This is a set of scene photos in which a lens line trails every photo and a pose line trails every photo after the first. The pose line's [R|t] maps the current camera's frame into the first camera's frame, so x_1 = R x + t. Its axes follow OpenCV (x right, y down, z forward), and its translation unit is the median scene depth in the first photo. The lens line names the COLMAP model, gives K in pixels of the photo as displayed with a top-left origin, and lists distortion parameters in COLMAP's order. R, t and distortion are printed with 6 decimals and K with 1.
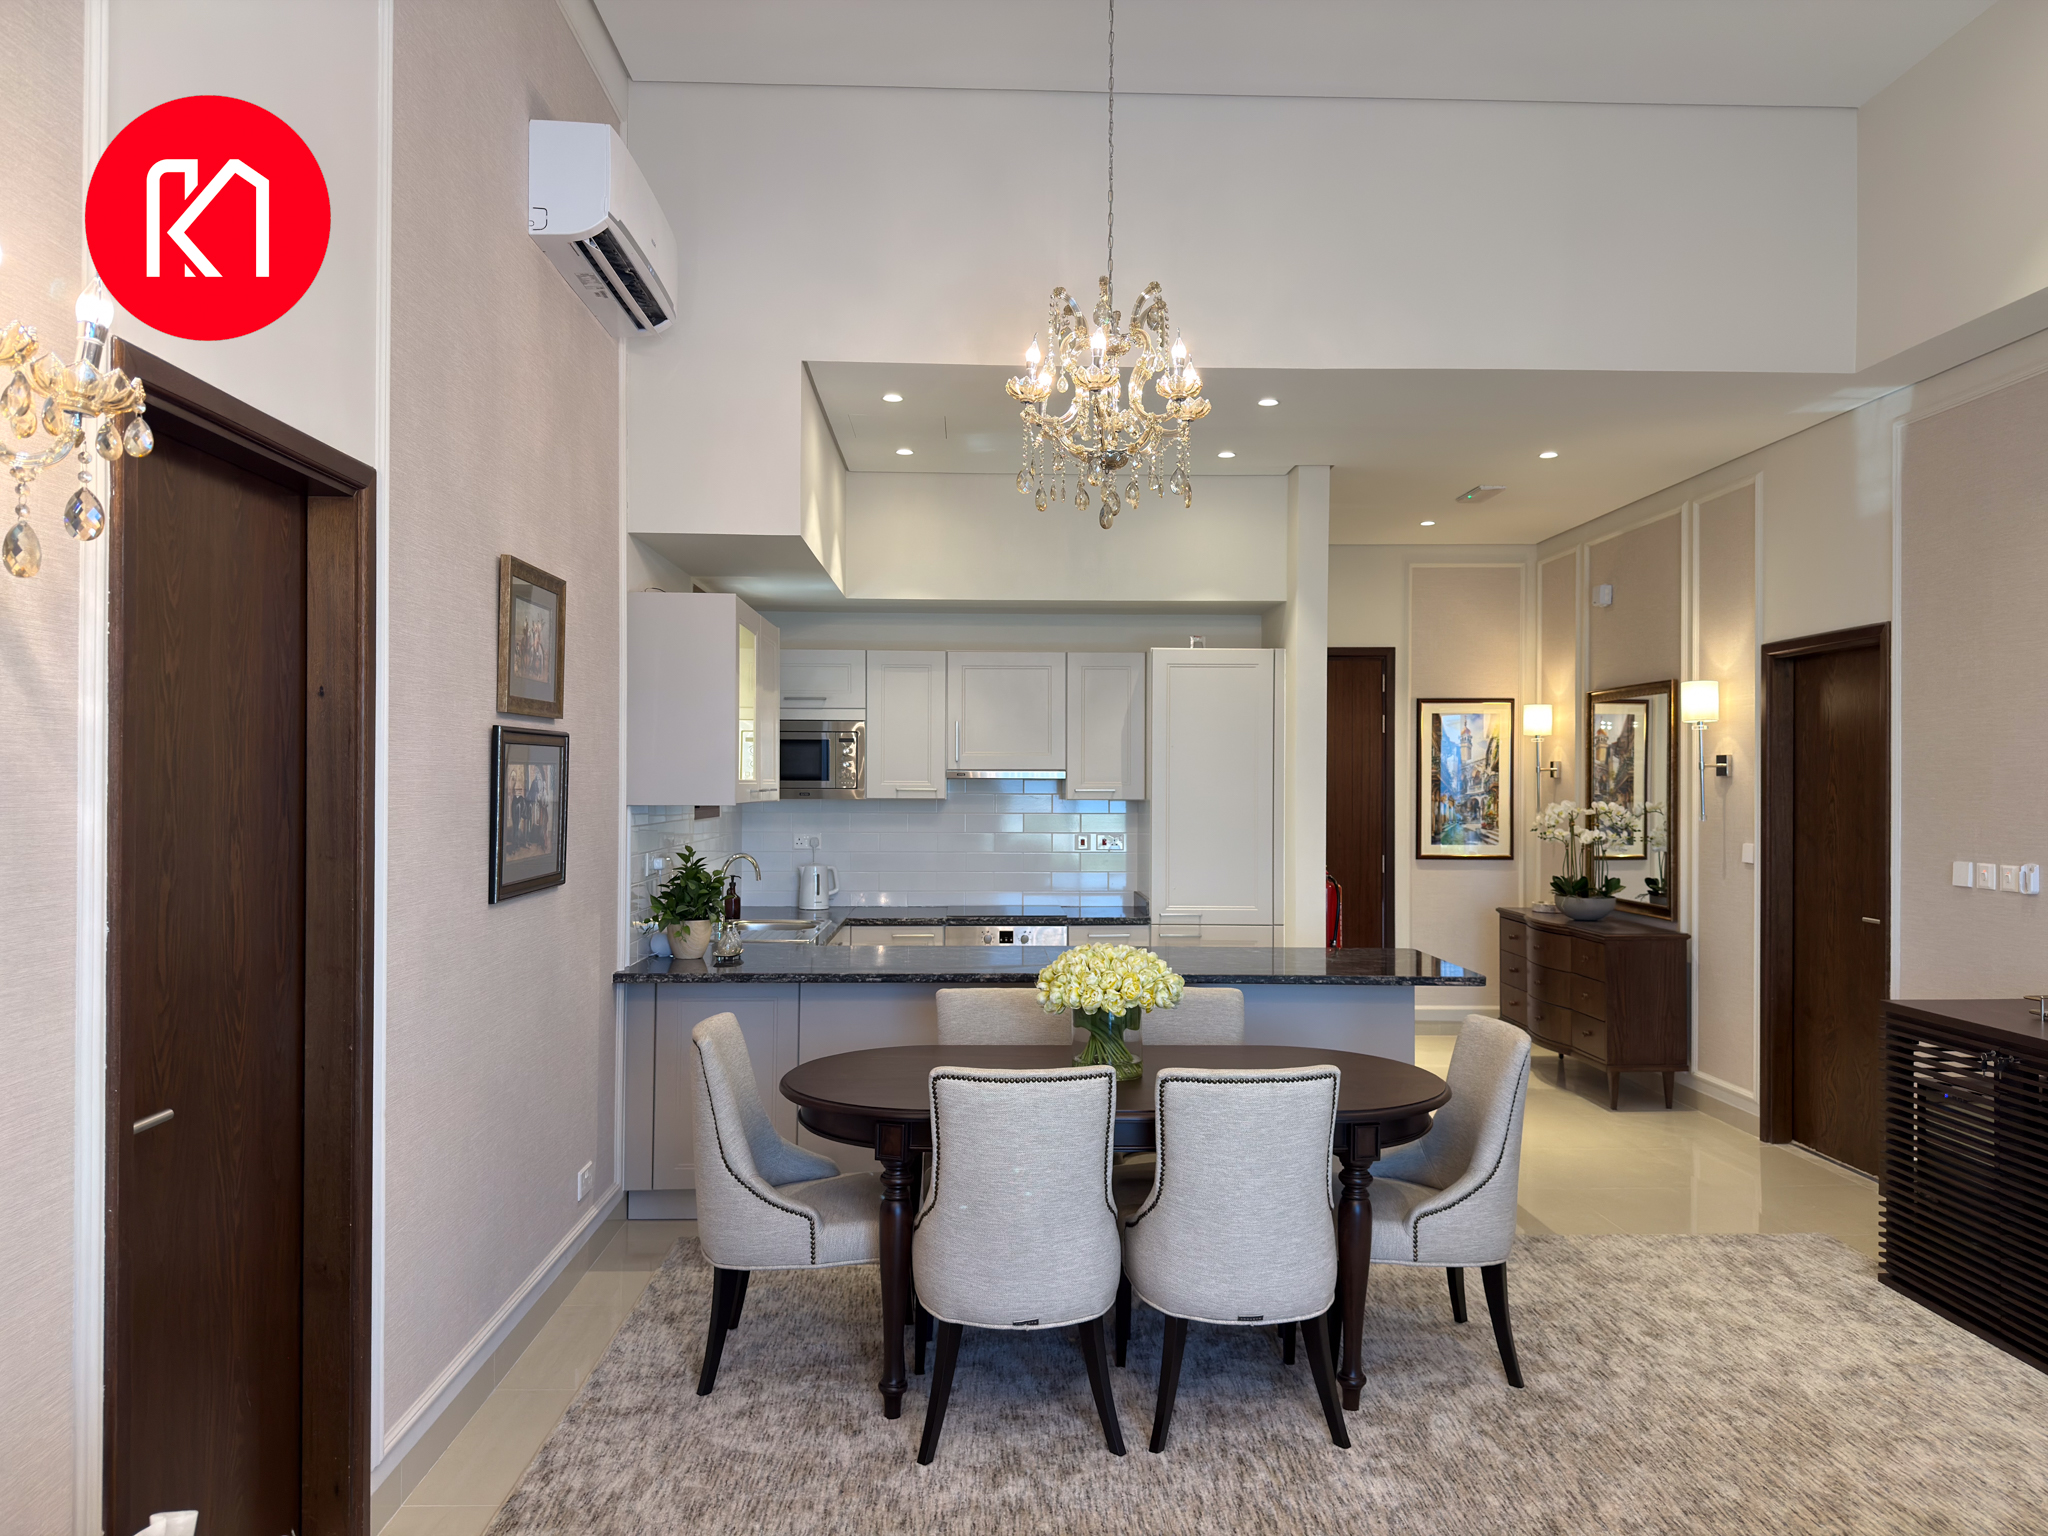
lens RADIAL K [[1428.3, 0, 1020.0], [0, 1428.3, 778.1], [0, 0, 1]] dist [0.062033, -0.098762]
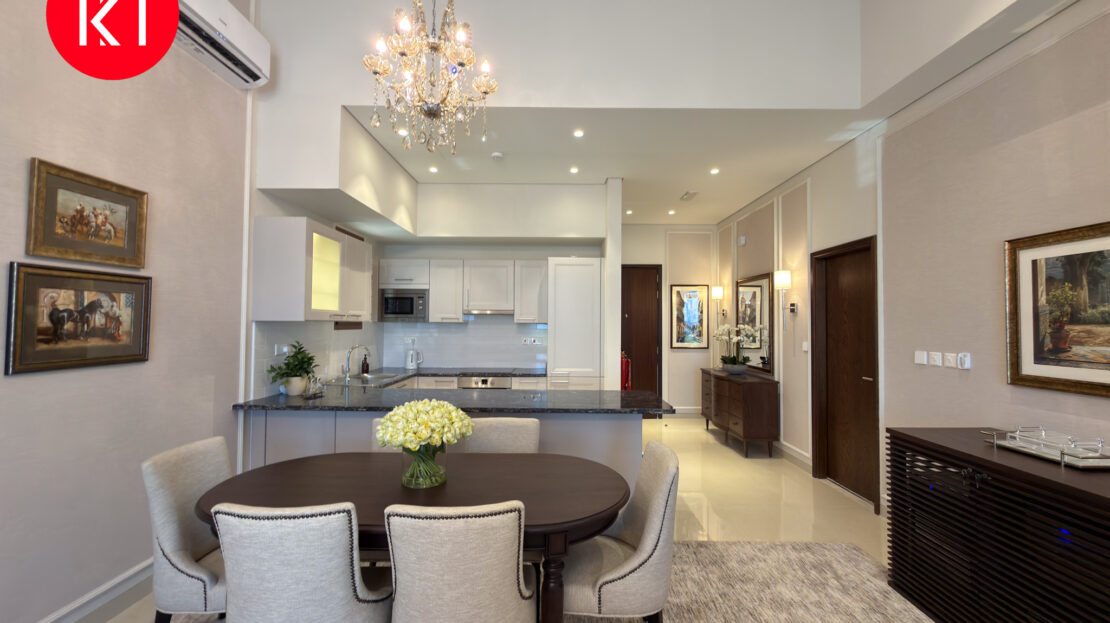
lens RADIAL K [[447.3, 0, 555.0], [0, 447.3, 311.5], [0, 0, 1]] dist [-0.000236, -0.000342]
pose [[0.999619, 0.001701, -0.027533, 0.135194], [-0.002344, 0.999724, -0.023355, 0.015059], [0.027486, 0.023411, 0.999348, 0.293206]]
